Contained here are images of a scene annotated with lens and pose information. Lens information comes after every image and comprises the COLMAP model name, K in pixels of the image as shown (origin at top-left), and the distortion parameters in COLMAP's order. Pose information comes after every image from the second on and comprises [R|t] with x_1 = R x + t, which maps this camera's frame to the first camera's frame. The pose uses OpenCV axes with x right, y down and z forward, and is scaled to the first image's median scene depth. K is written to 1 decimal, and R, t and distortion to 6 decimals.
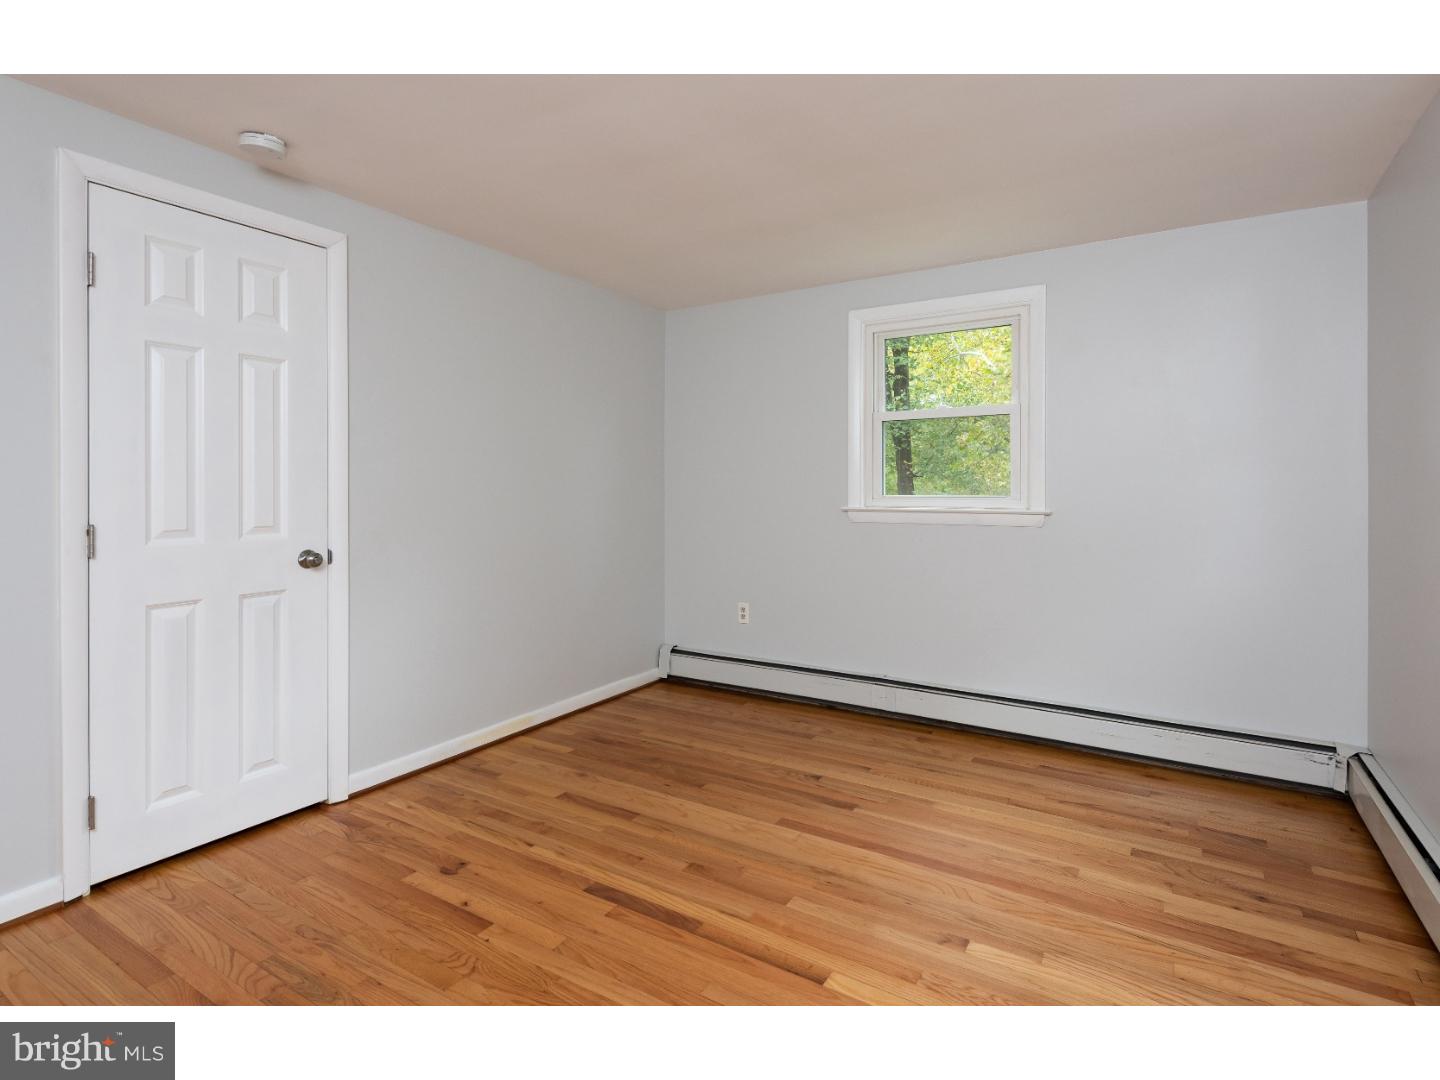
lens RADIAL K [[745.1, 0, 714.8], [0, 745.1, 483.5], [0, 0, 1]] dist [0.003433, 0.000319]
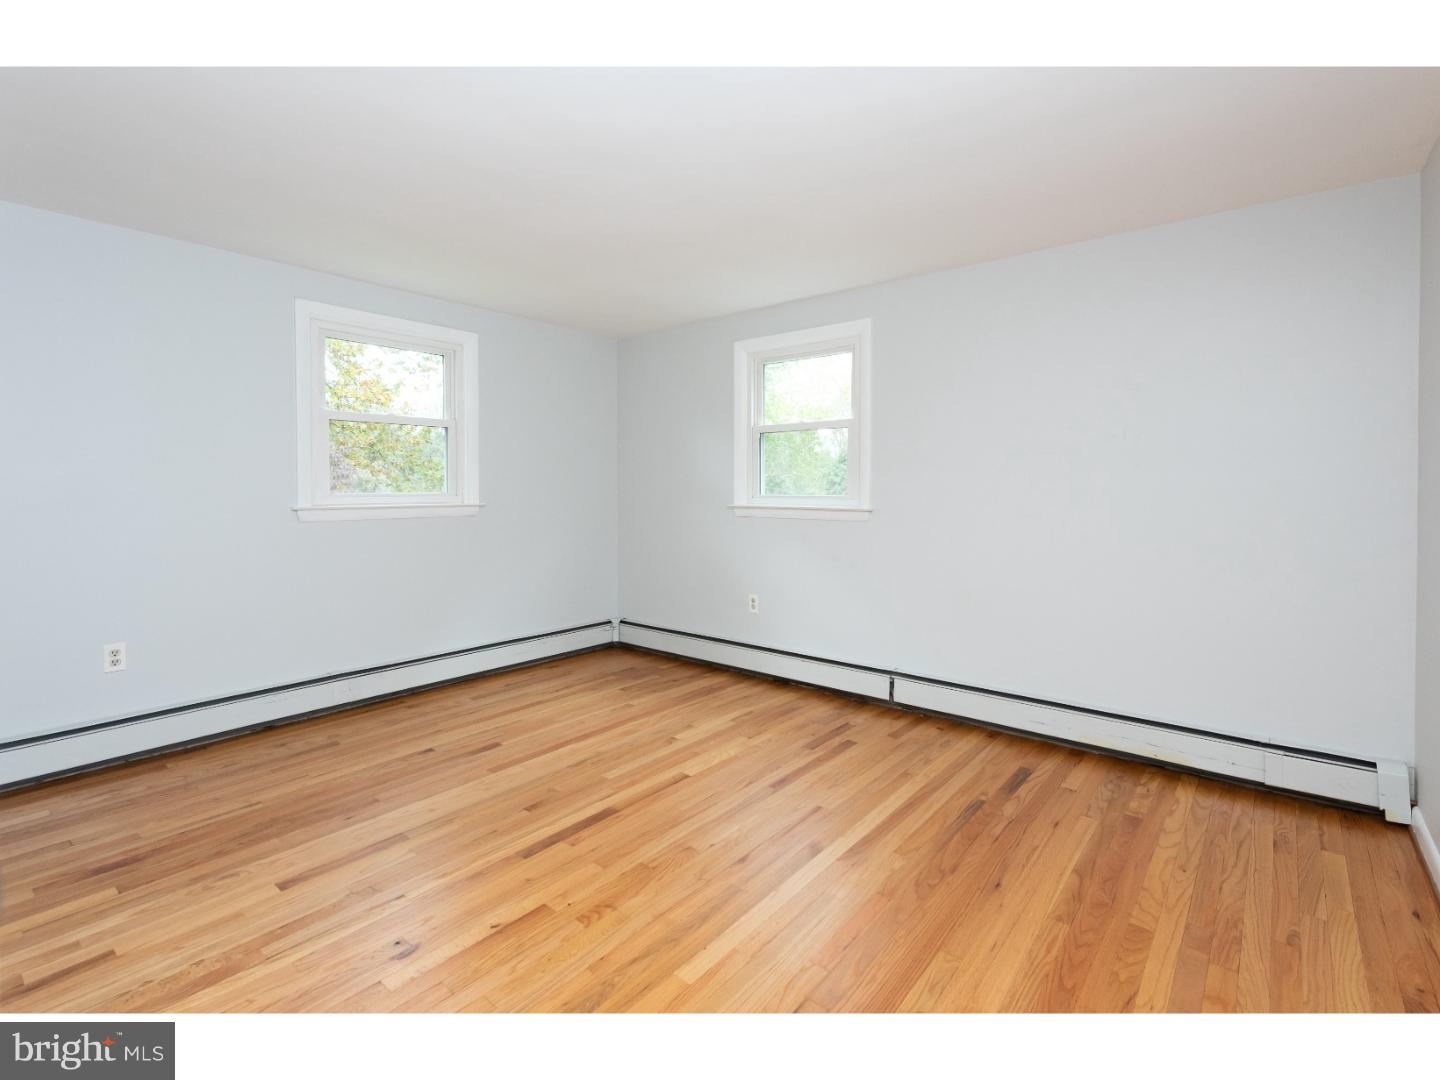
lens RADIAL K [[643.3, 0, 720.0], [0, 643.3, 540.0], [0, 0, 1]] dist [-0.000889, -0.000296]
pose [[0.141020, -0.086258, 0.986242, -0.866974], [-0.001600, 0.996176, 0.087356, -0.031681], [-0.990005, -0.013897, 0.140343, 0.451565]]
